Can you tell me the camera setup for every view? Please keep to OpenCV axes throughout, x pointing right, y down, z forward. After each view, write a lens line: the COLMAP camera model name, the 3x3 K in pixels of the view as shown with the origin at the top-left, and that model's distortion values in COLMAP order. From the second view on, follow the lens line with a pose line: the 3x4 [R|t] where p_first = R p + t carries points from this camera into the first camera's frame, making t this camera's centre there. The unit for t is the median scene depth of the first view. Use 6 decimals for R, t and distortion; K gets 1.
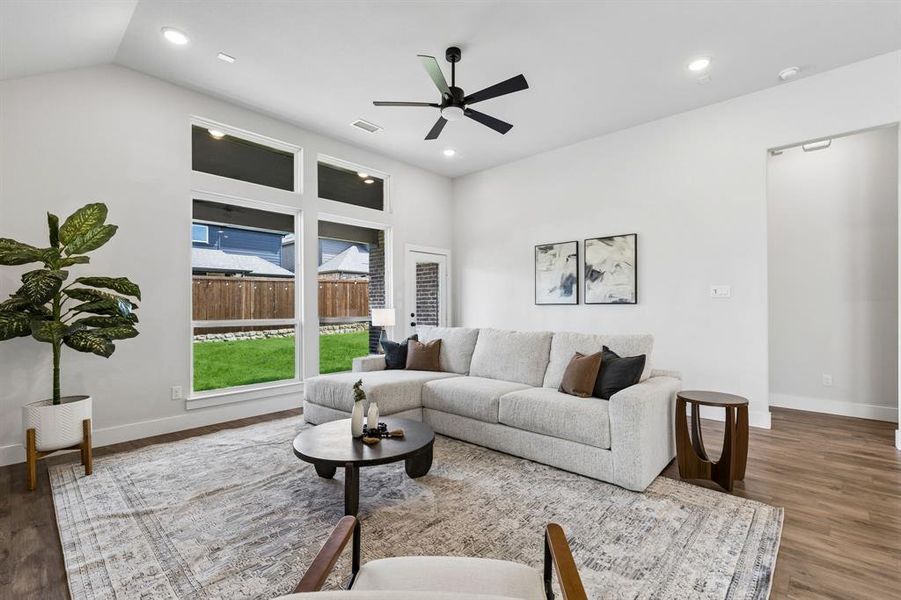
lens RADIAL K [[407.3, 0, 455.3], [0, 407.3, 304.5], [0, 0, 1]] dist [0.010598, 0.000521]
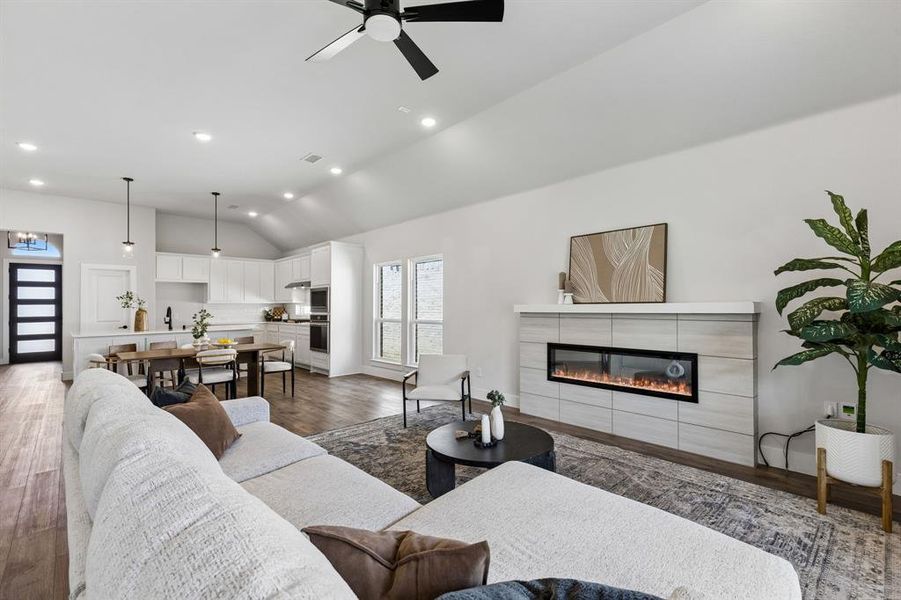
lens RADIAL K [[407.3, 0, 453.2], [0, 407.3, 303.3], [0, 0, 1]] dist [0.010598, 0.000521]
pose [[-0.997068, 0.013490, 0.075324, -0.115607], [0.013097, 0.999898, -0.005721, -0.019178], [-0.075393, -0.004718, -0.997143, 1.161265]]
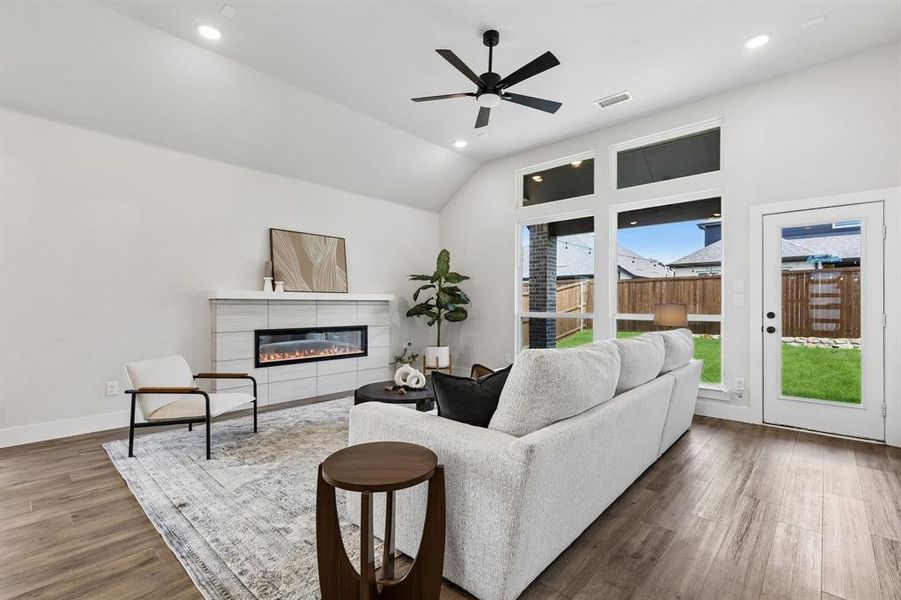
lens RADIAL K [[407.3, 0, 449.8], [0, 407.3, 306.6], [0, 0, 1]] dist [0.010598, 0.000521]
pose [[-0.001440, 0.004771, -0.999988, 0.680995], [-0.000451, 0.999989, 0.004771, 0.011979], [0.999999, 0.000458, -0.001438, 0.641594]]
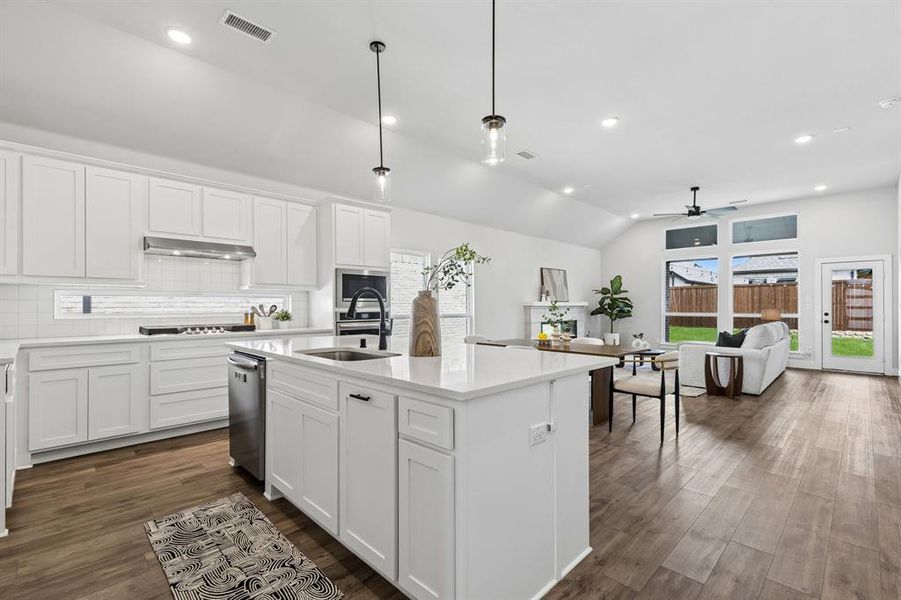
lens RADIAL K [[407.3, 0, 452.3], [0, 407.3, 306.5], [0, 0, 1]] dist [0.010598, 0.000521]
pose [[-0.045639, 0.005238, -0.998944, 1.550727], [0.001347, 0.999986, 0.005182, -0.008093], [0.998957, -0.001109, -0.045645, -0.119792]]
